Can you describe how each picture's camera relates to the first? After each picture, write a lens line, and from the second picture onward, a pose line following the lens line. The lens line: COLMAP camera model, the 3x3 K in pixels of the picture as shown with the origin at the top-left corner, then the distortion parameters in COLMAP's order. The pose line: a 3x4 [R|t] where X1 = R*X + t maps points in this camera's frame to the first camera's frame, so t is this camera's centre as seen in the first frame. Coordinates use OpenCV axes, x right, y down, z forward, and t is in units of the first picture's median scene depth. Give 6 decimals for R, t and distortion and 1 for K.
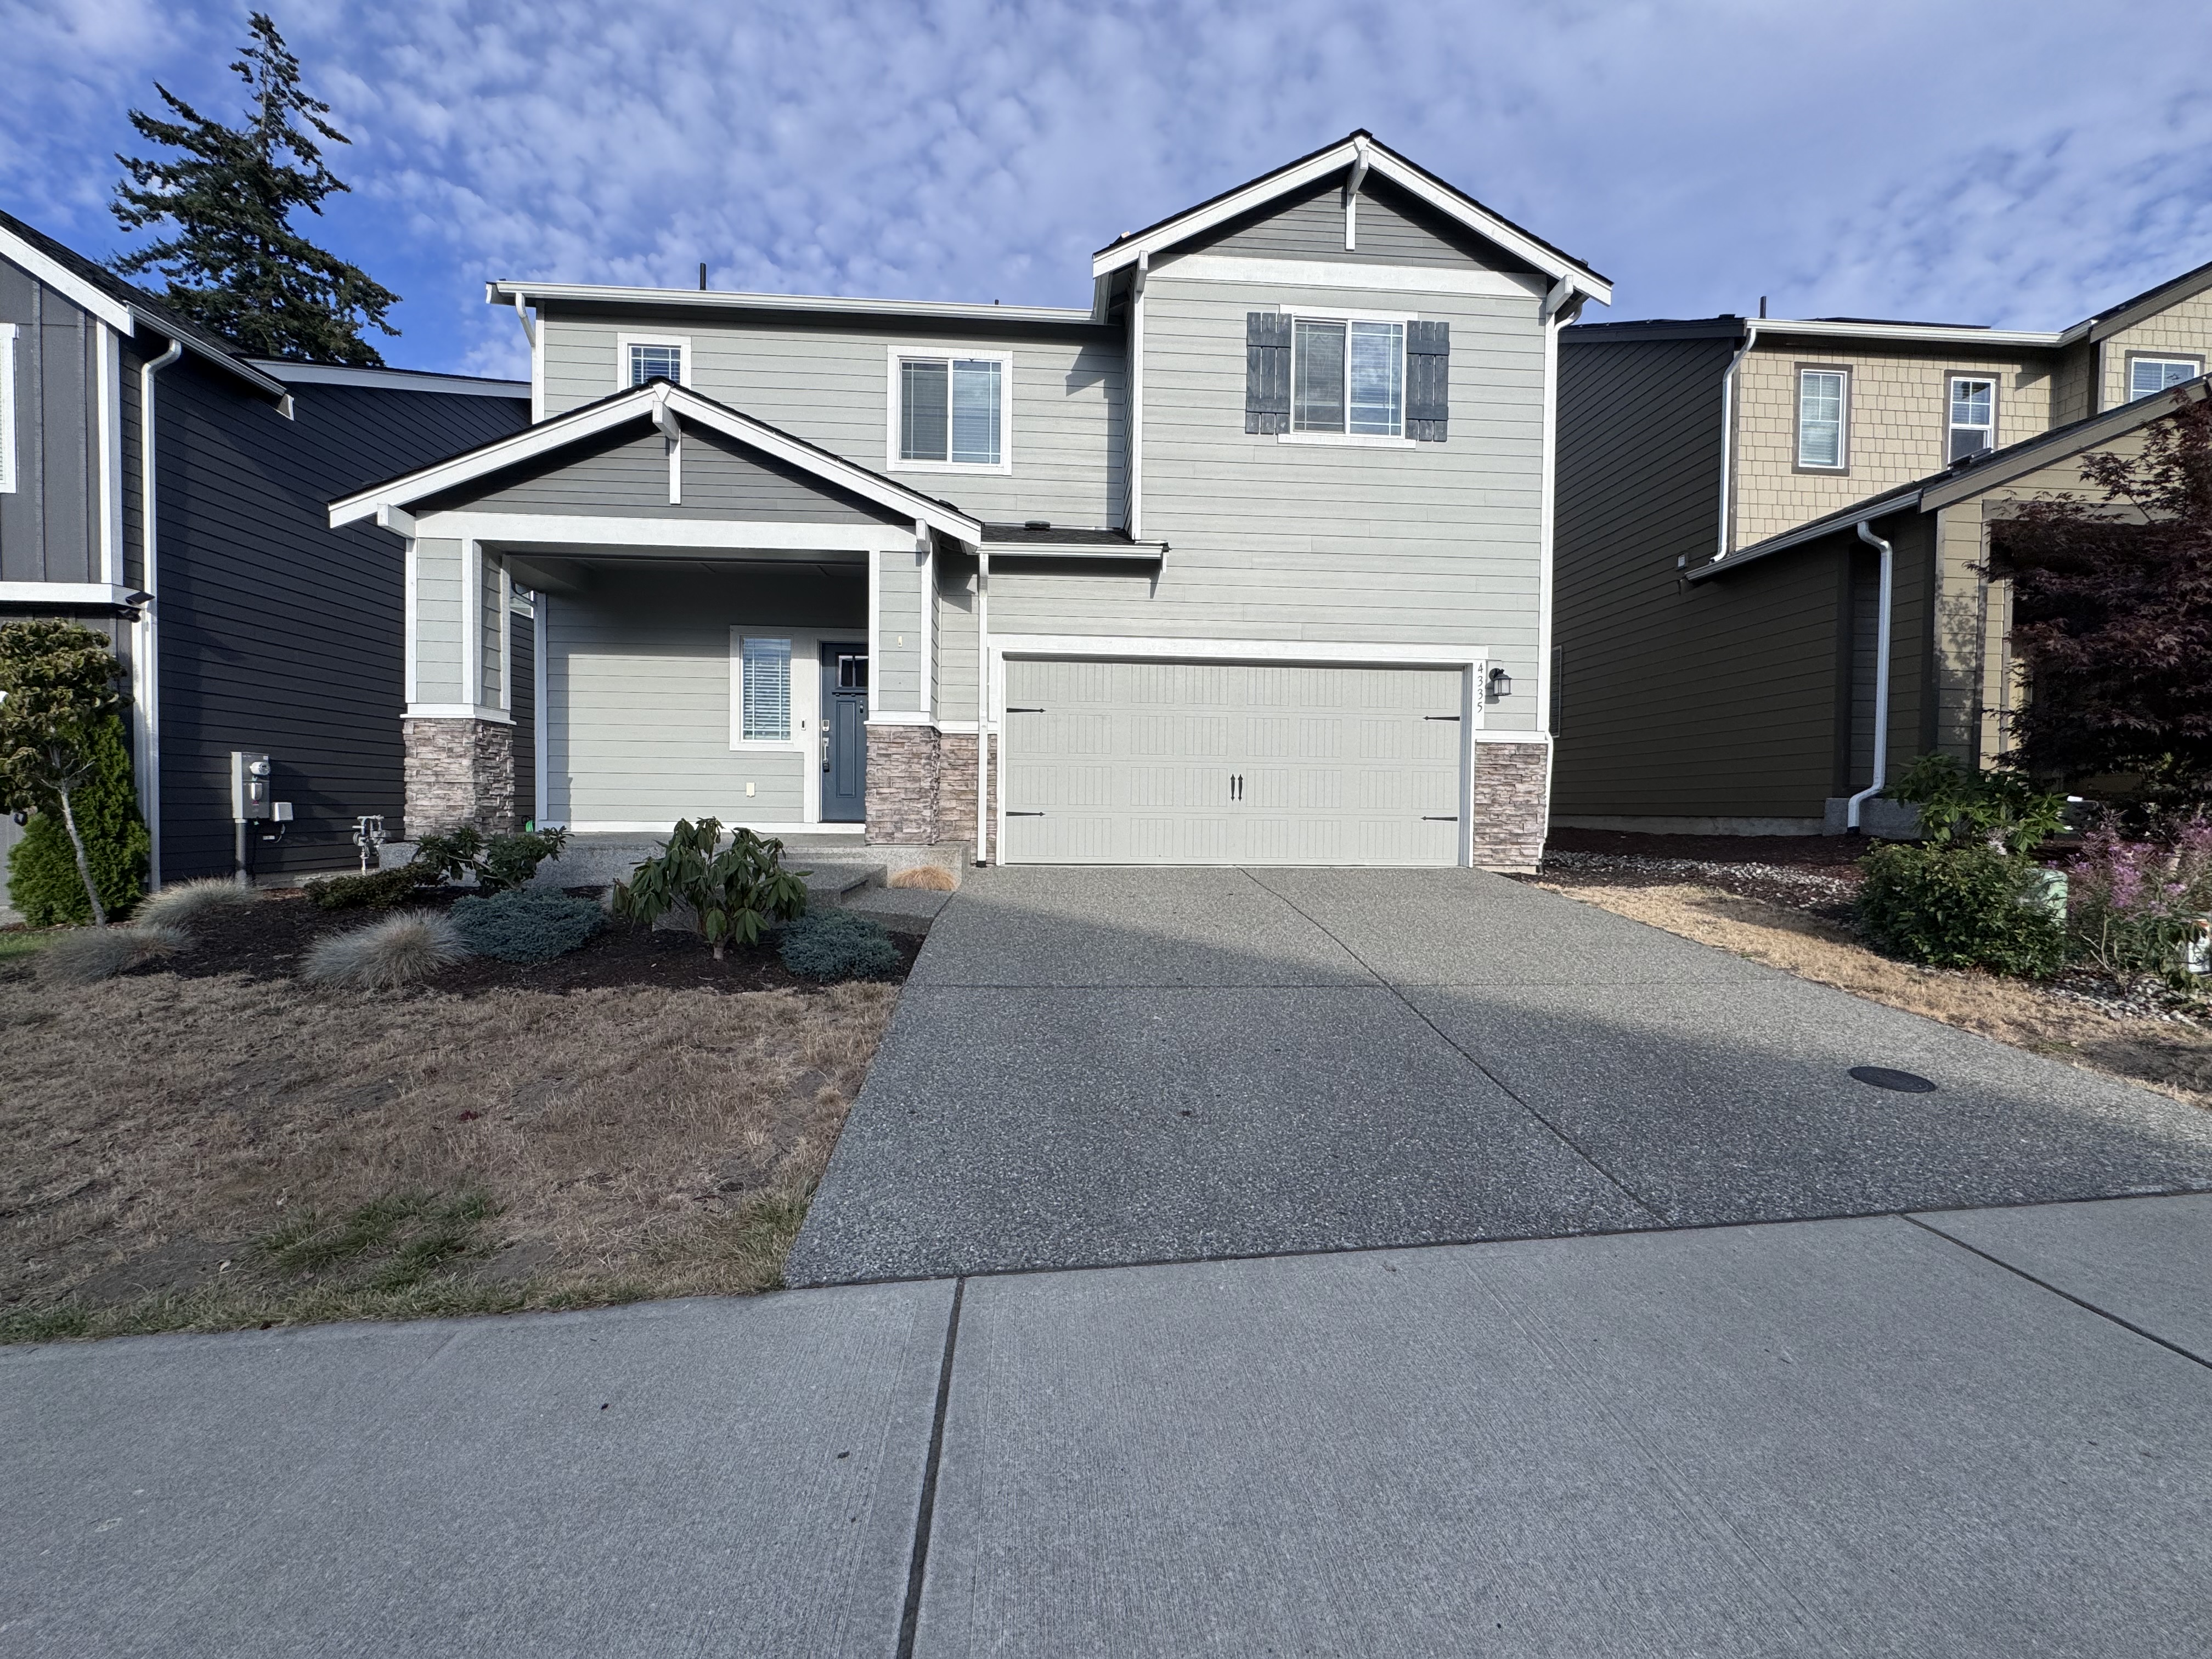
lens RADIAL K [[880.9, 0, 1106.0], [0, 880.9, 829.5], [0, 0, 1]] dist [0.000124, -0.000050]
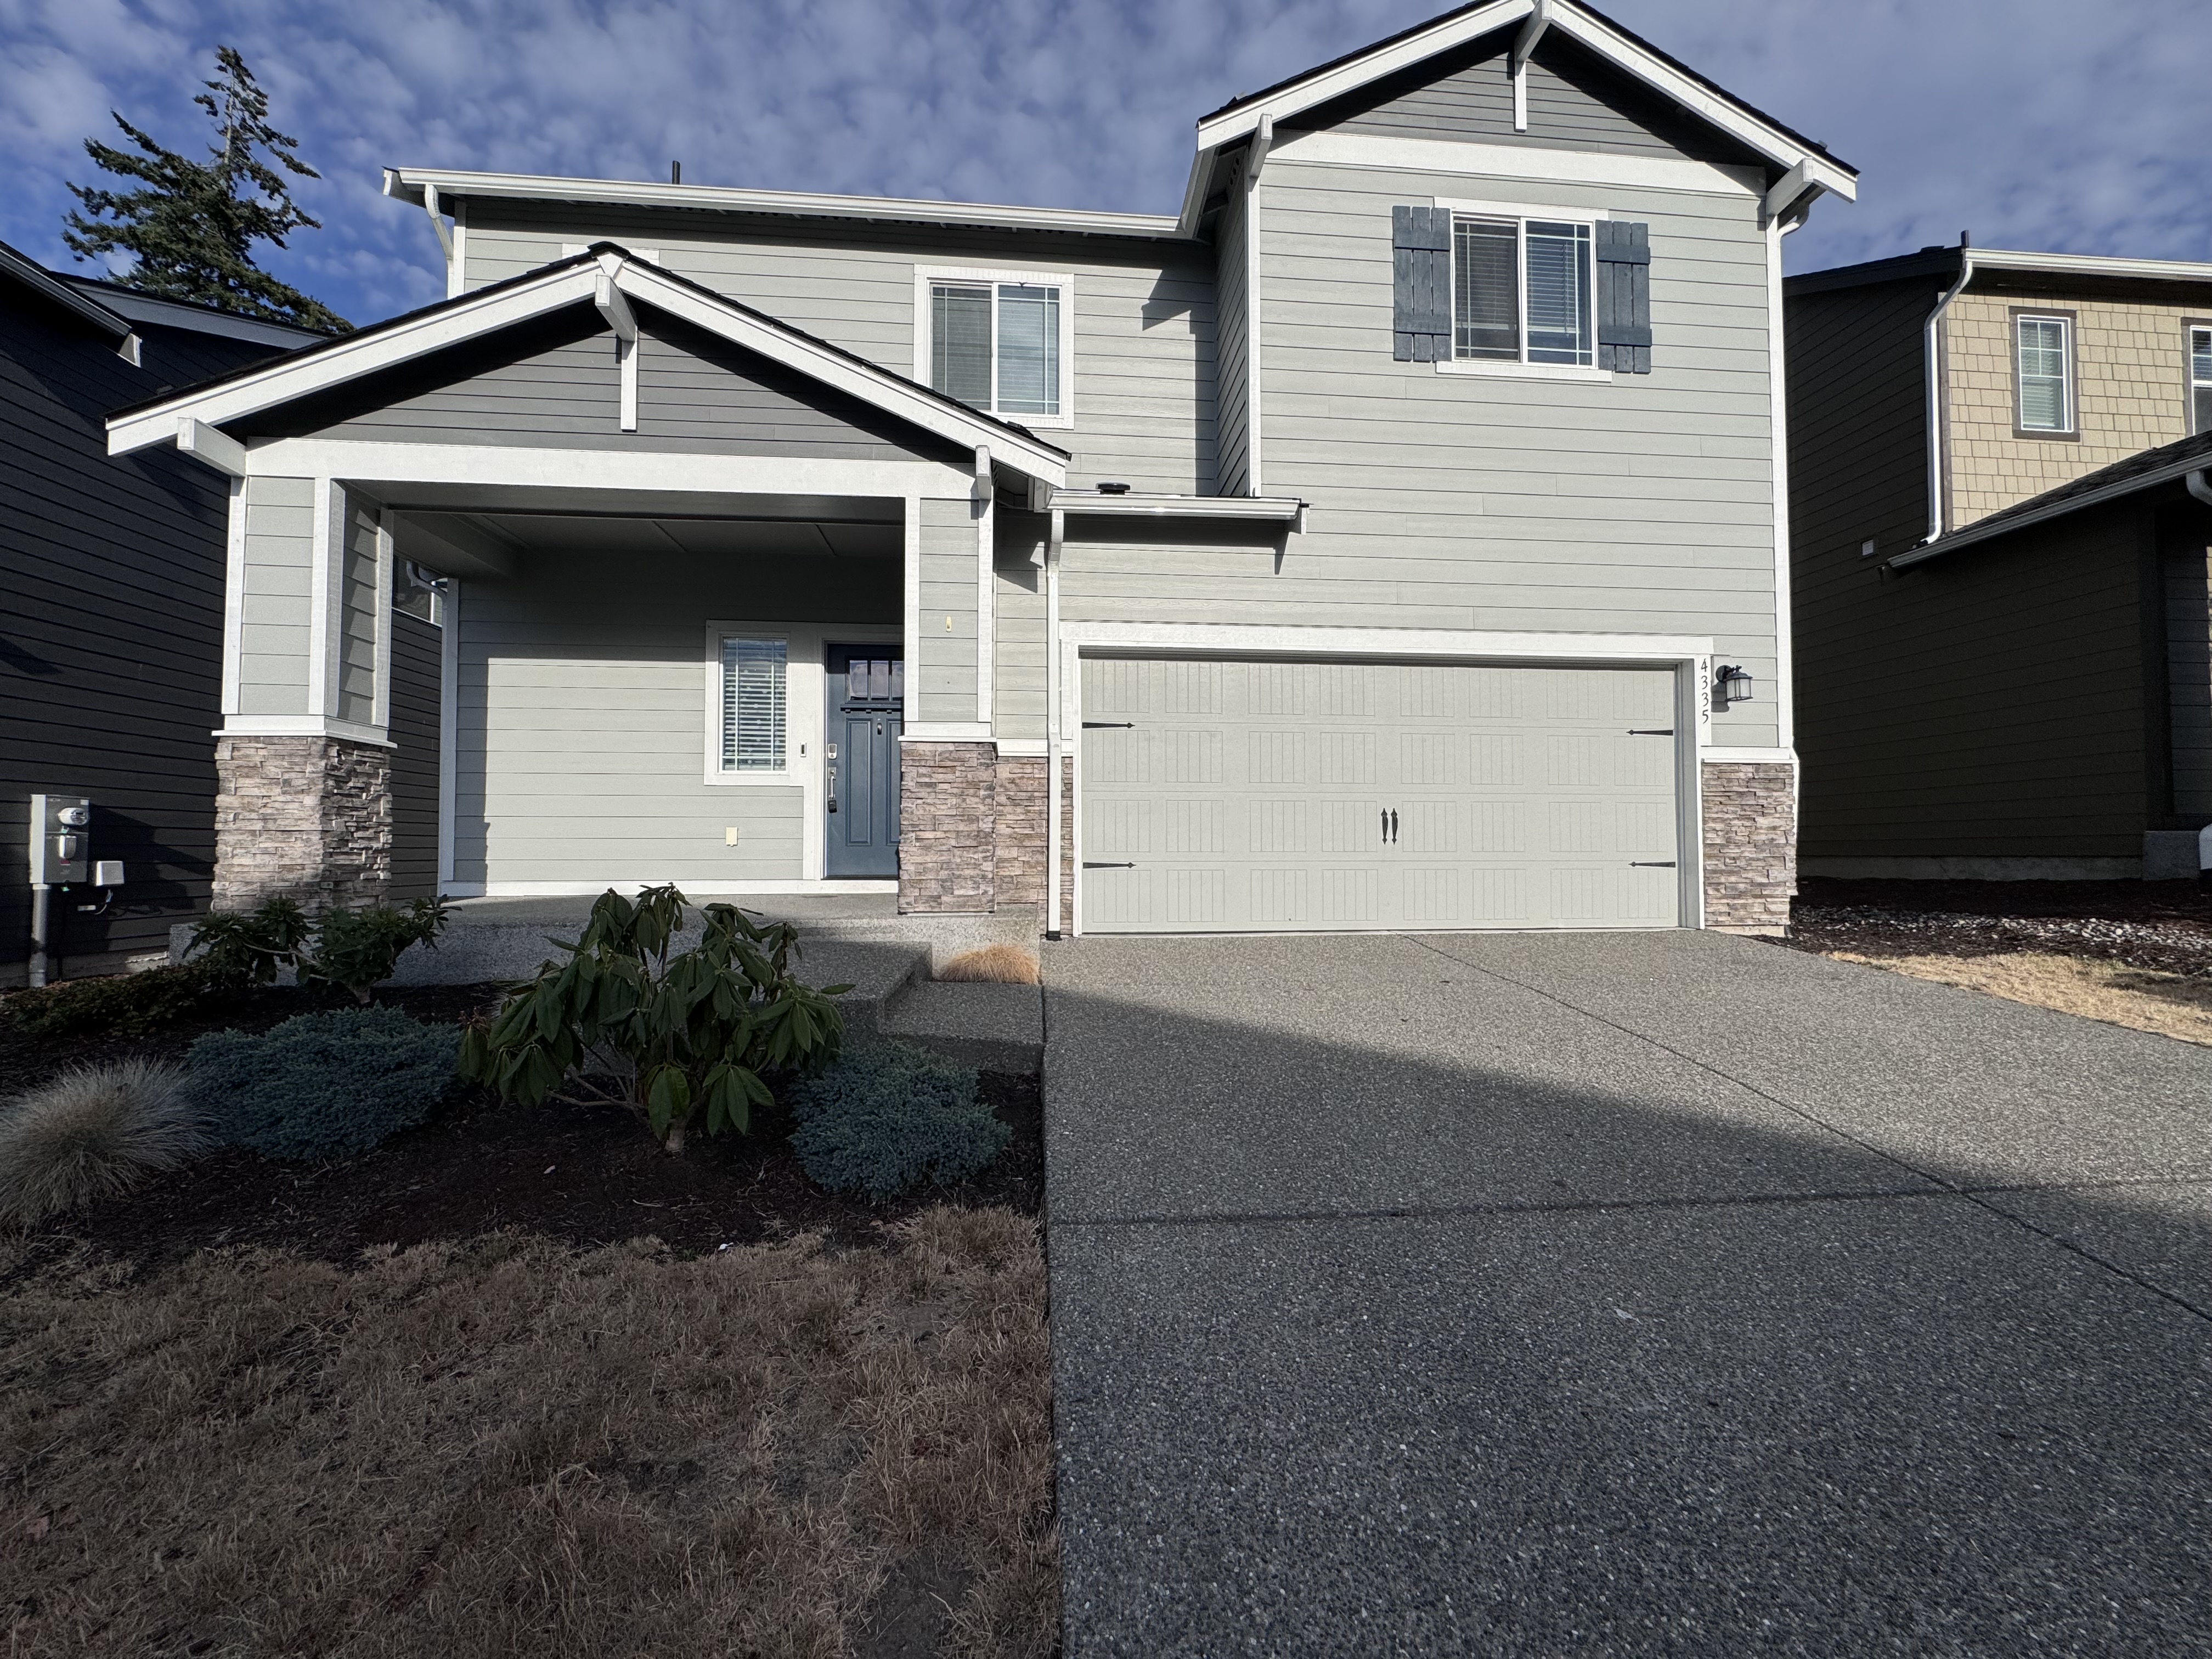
lens RADIAL K [[880.9, 0, 1106.0], [0, 880.9, 829.5], [0, 0, 1]] dist [0.000124, -0.000050]
pose [[0.999688, -0.011505, 0.022149, -0.110628], [0.012612, 0.998643, -0.050524, -0.010344], [-0.021538, 0.050788, 0.998477, 0.265120]]
